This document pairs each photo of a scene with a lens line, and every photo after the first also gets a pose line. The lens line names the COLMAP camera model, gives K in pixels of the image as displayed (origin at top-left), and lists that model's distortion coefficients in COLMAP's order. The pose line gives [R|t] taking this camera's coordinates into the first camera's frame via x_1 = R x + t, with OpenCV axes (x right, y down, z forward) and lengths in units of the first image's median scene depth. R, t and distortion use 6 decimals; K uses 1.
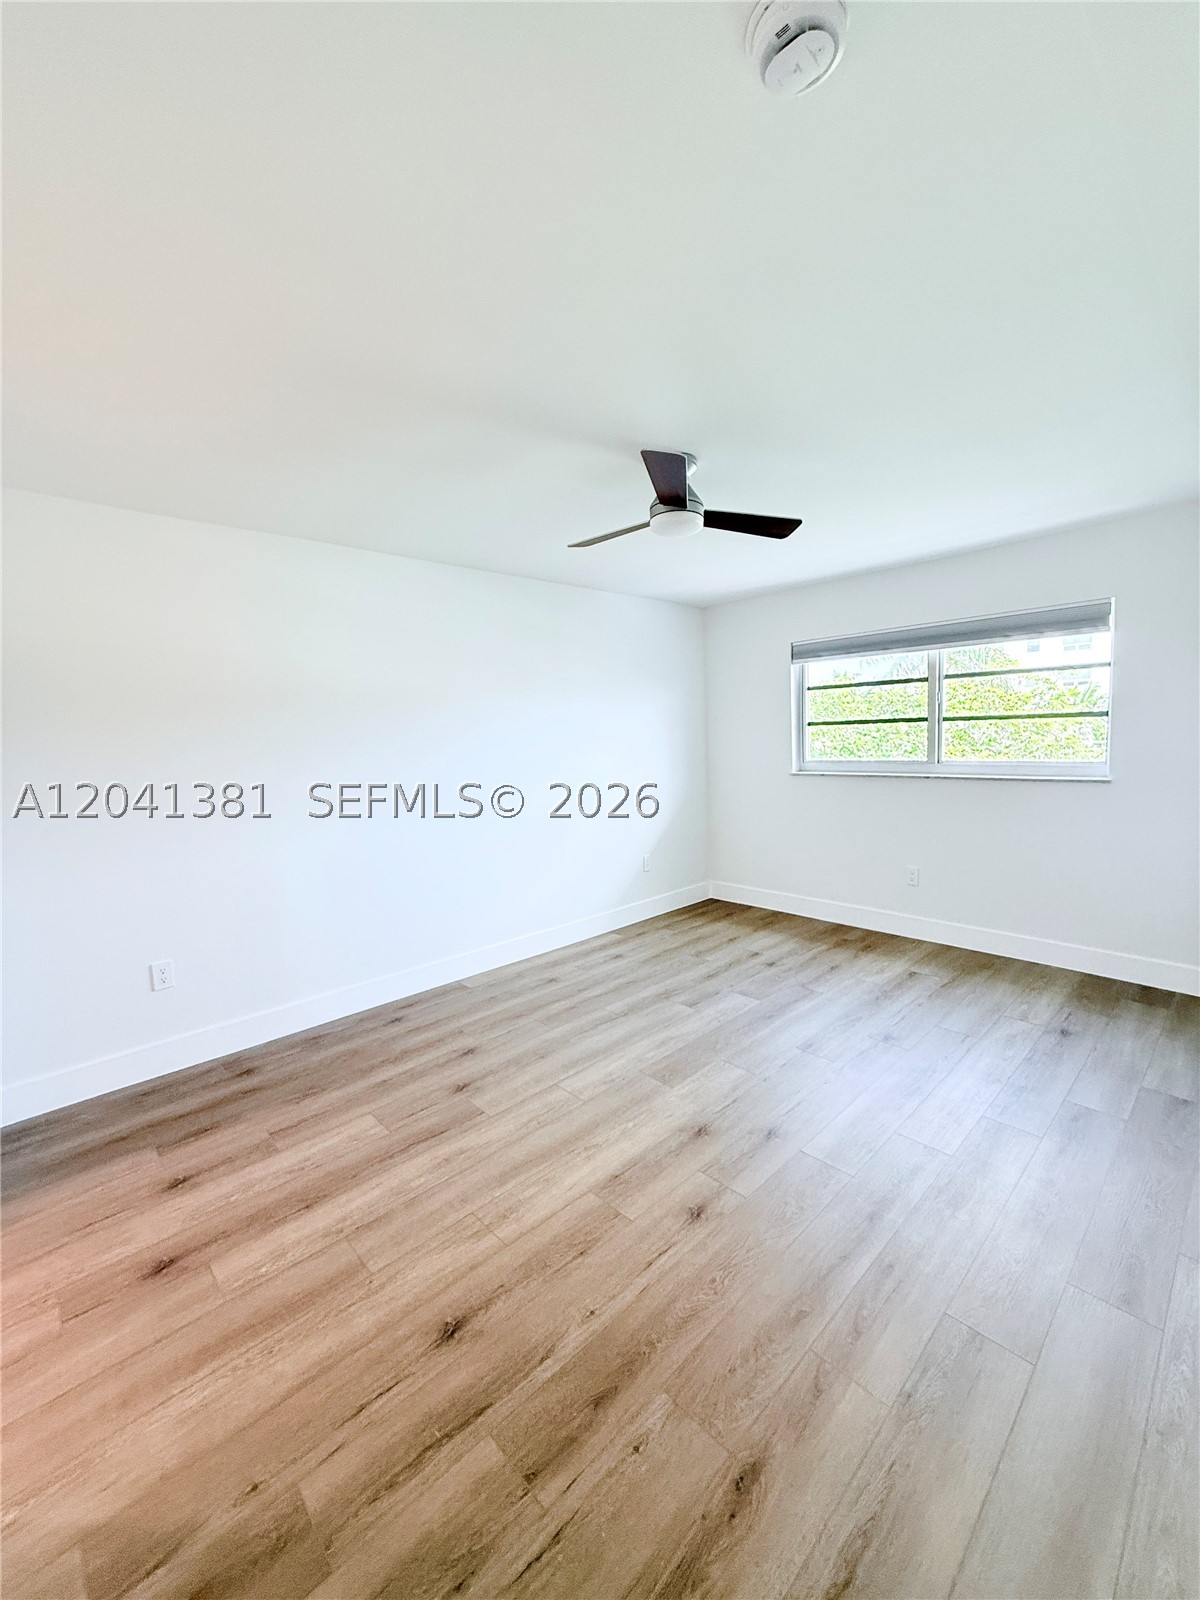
lens RADIAL K [[641.9, 0, 602.9], [0, 641.9, 795.3], [0, 0, 1]] dist [-0.002145, 0.001231]
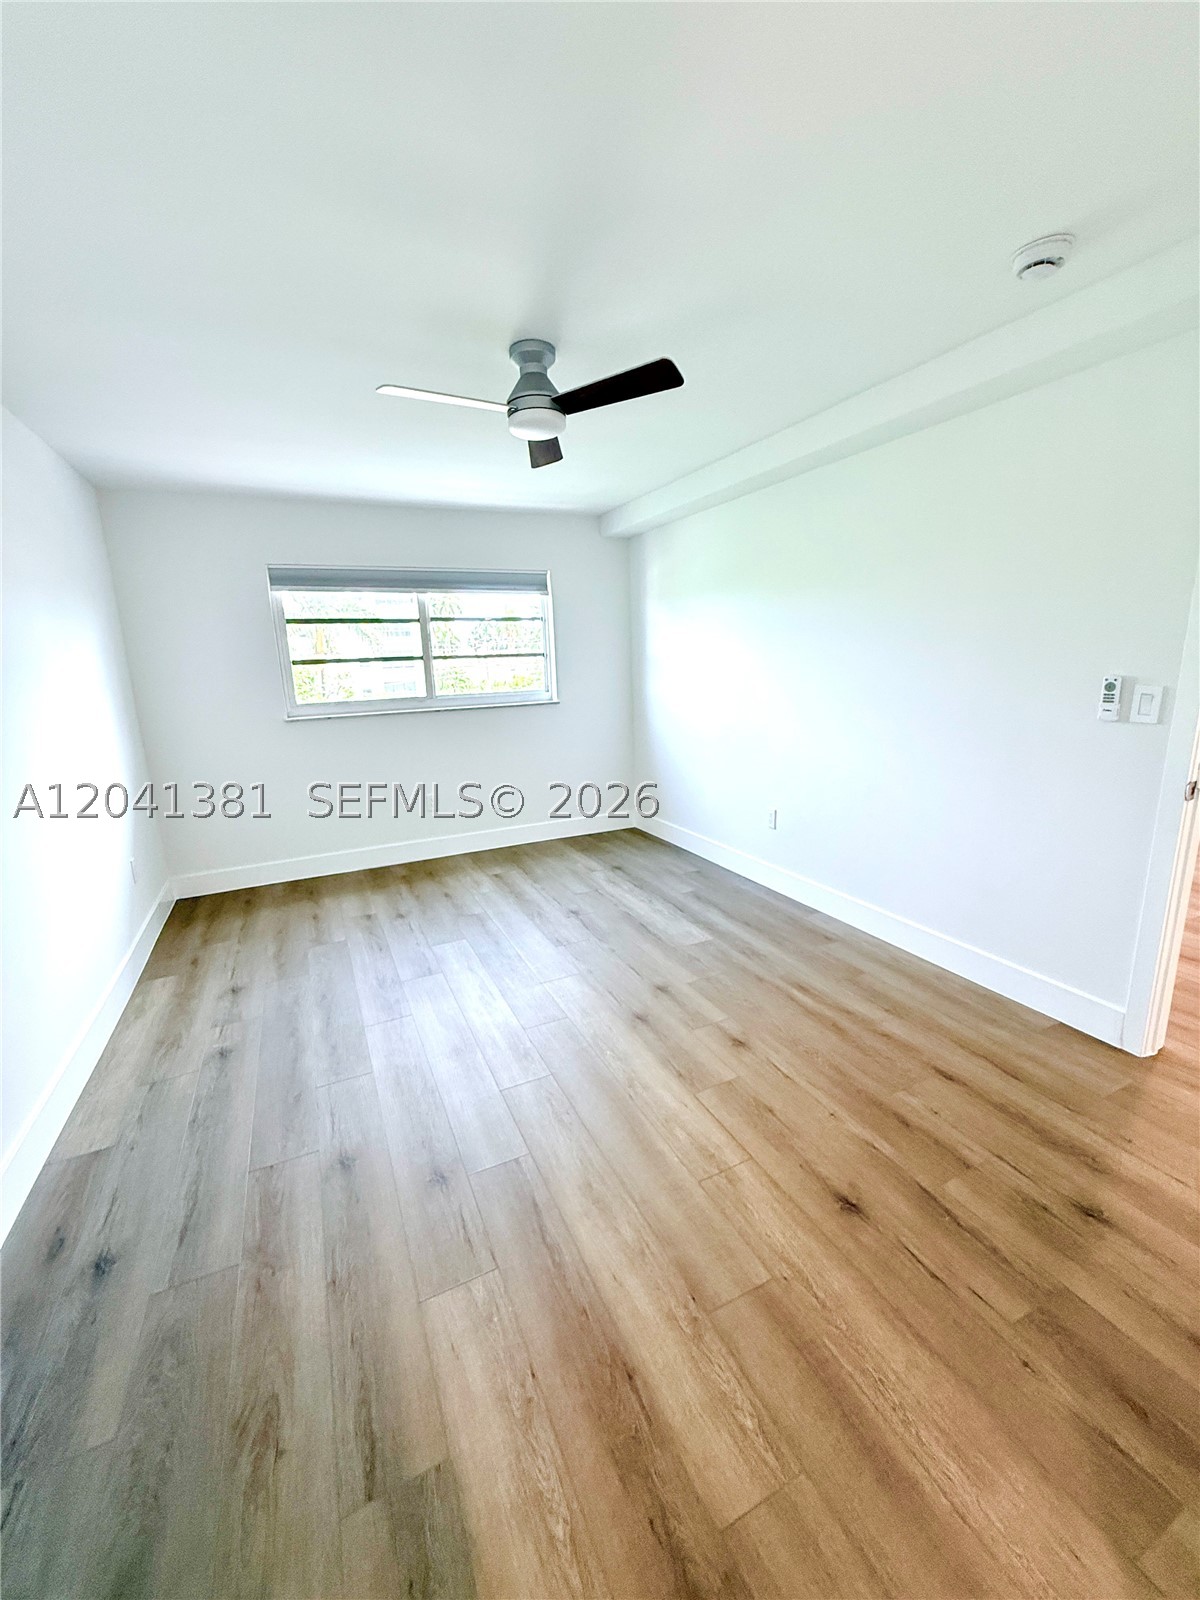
lens RADIAL K [[641.9, 0, 602.9], [0, 641.9, 795.3], [0, 0, 1]] dist [-0.002145, 0.001231]
pose [[0.312218, -0.178551, 0.933081, -0.638395], [0.115875, 0.982003, 0.149139, -0.023406], [-0.942917, 0.061557, 0.327288, 0.511755]]
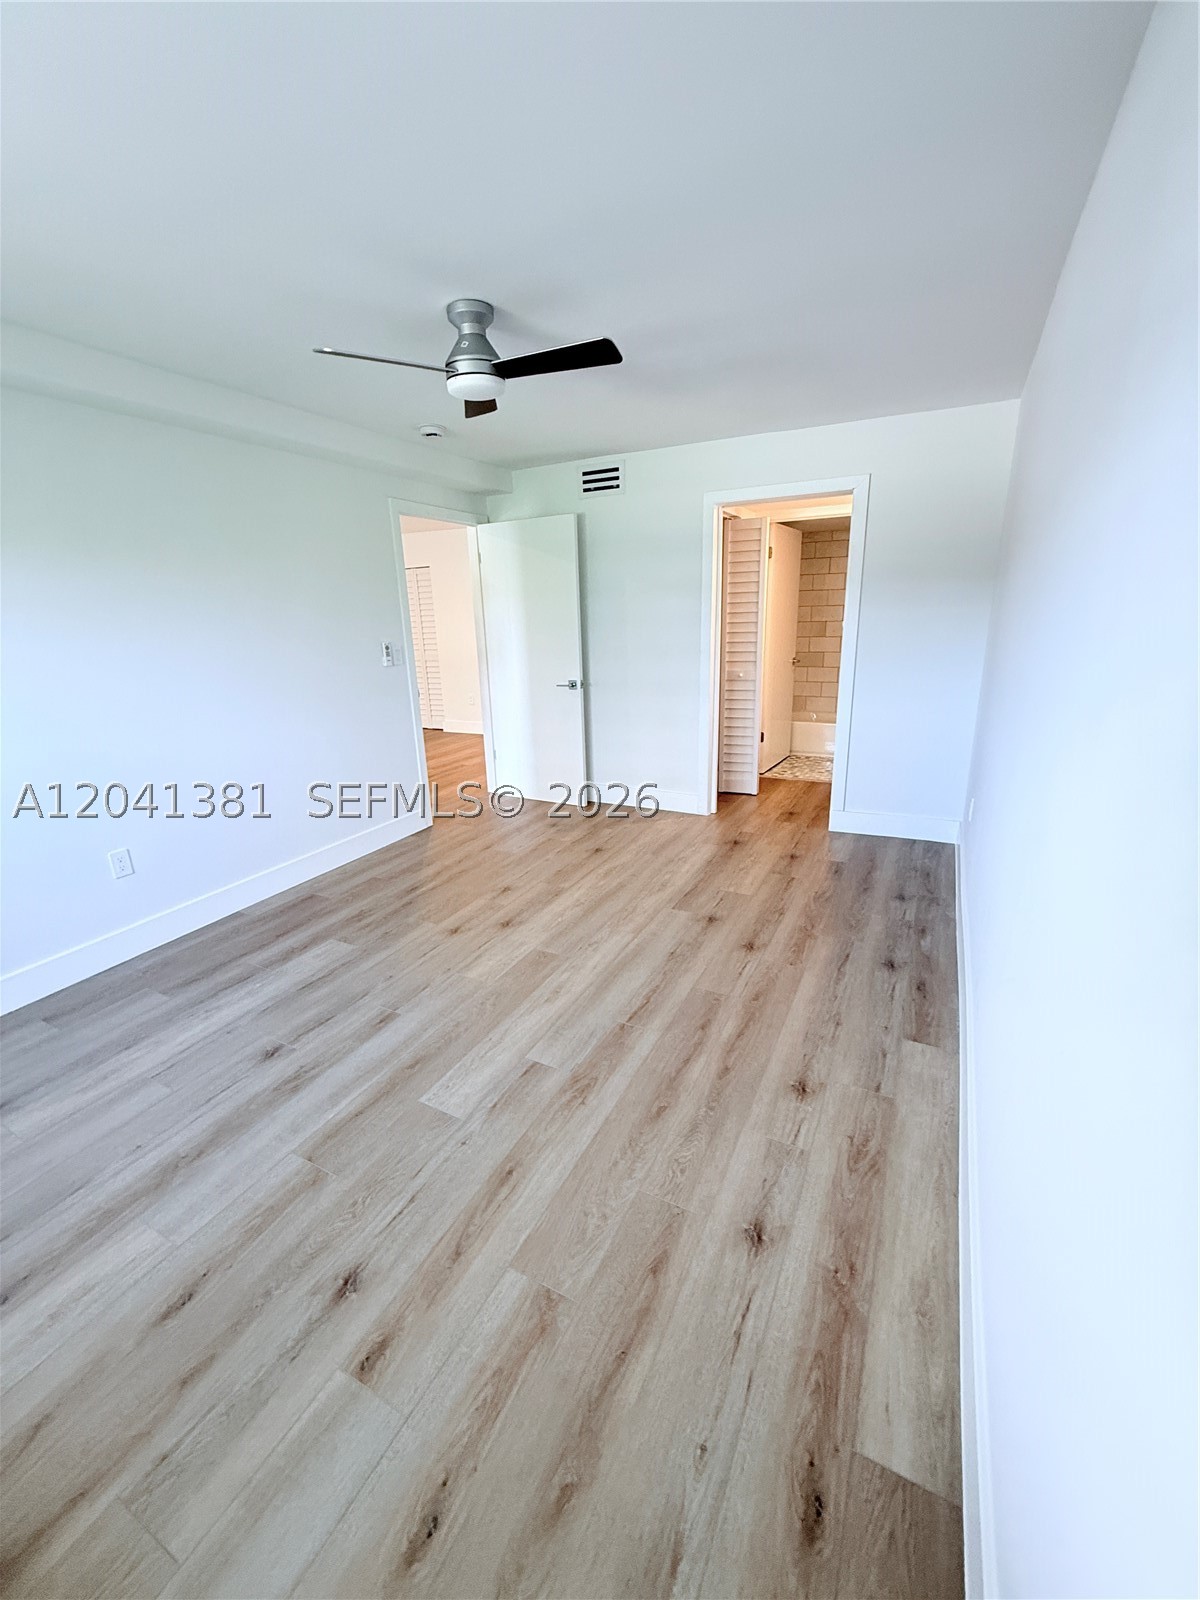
lens RADIAL K [[641.9, 0, 602.9], [0, 641.9, 795.3], [0, 0, 1]] dist [-0.002145, 0.001231]
pose [[-0.943453, 0.152729, -0.294229, 0.241662], [0.032574, 0.925965, 0.376202, -0.175607], [0.329903, 0.345344, -0.878579, 1.645103]]
